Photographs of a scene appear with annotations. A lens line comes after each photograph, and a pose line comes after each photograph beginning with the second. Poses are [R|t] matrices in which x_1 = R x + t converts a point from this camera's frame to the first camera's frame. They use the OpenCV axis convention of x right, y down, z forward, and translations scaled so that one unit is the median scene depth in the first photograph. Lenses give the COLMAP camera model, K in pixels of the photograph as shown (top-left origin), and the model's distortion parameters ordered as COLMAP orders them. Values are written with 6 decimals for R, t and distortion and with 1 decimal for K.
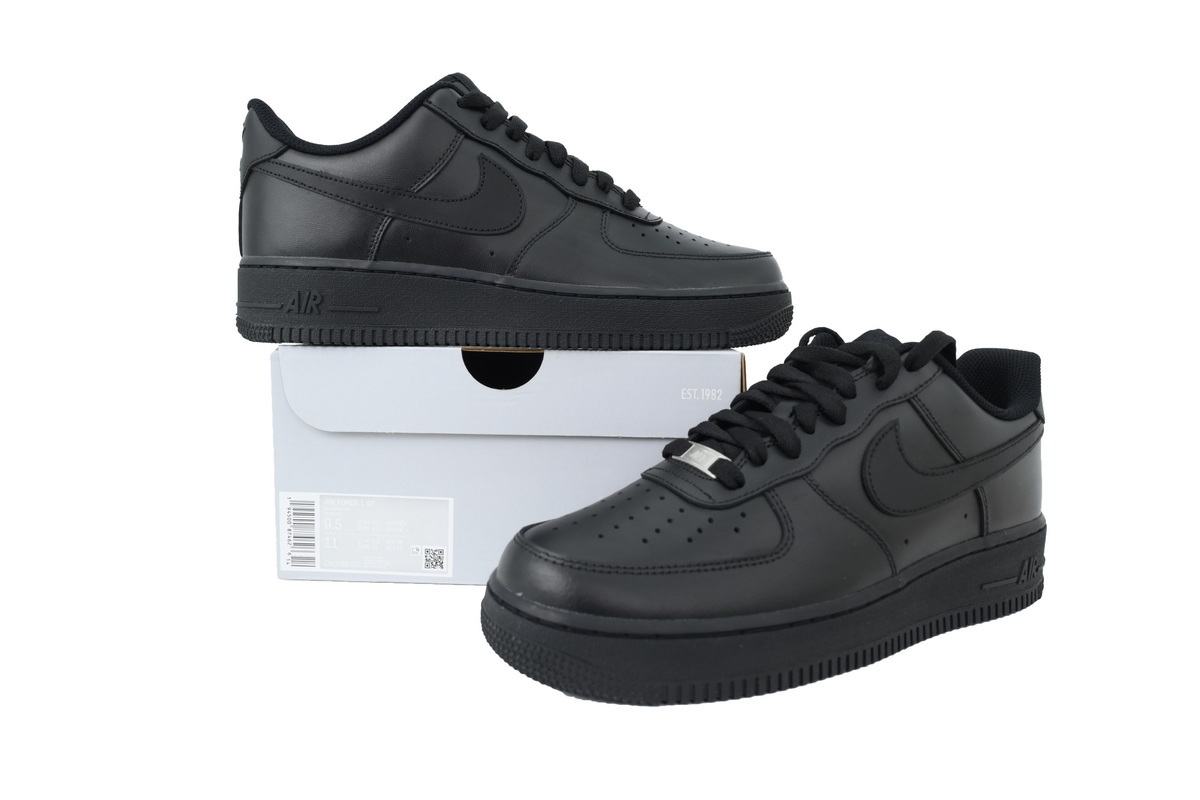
lens RADIAL K [[909.0, 0, 600.0], [0, 909.0, 400.0], [0, 0, 1]] dist [0.001632, 0.002228]
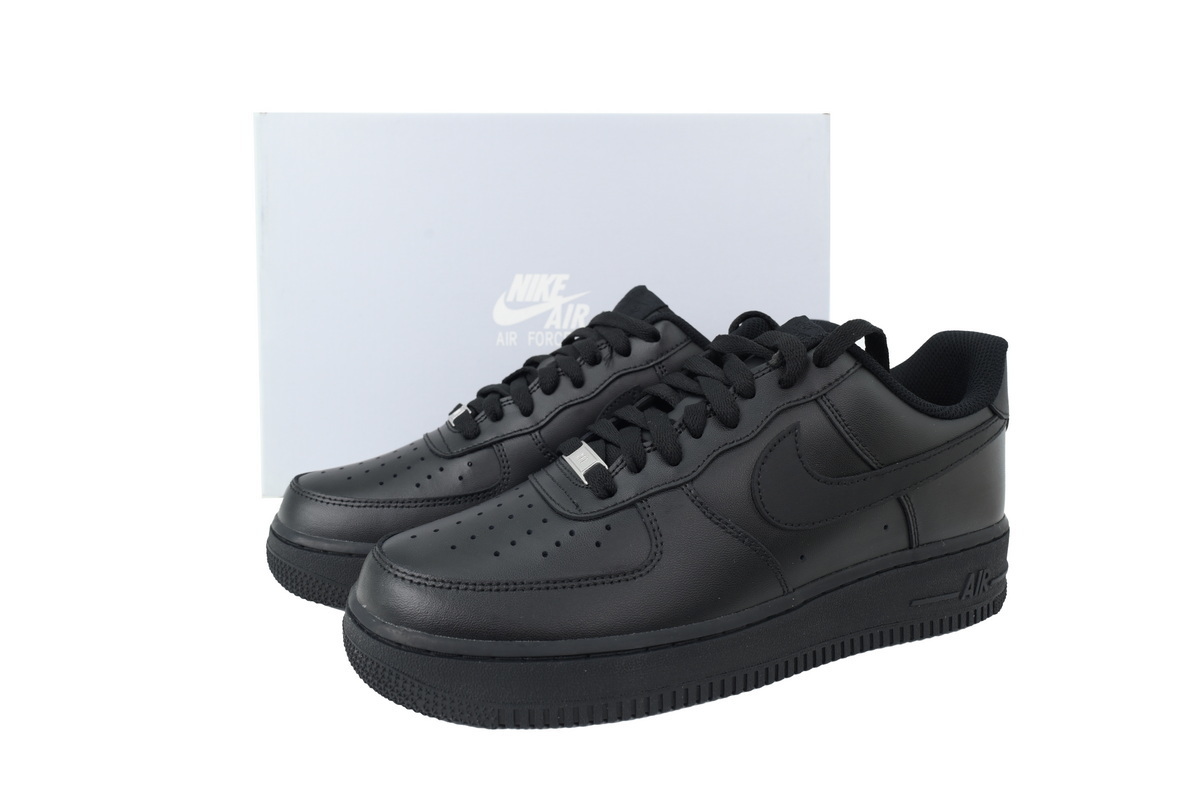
lens RADIAL K [[909.0, 0, 600.0], [0, 909.0, 400.0], [0, 0, 1]] dist [0.001632, 0.002228]
pose [[0.989040, 0.006197, -0.147520, 0.271947], [0.003317, 0.997934, 0.064157, -0.060626], [0.147613, -0.063943, 0.986976, 0.083612]]
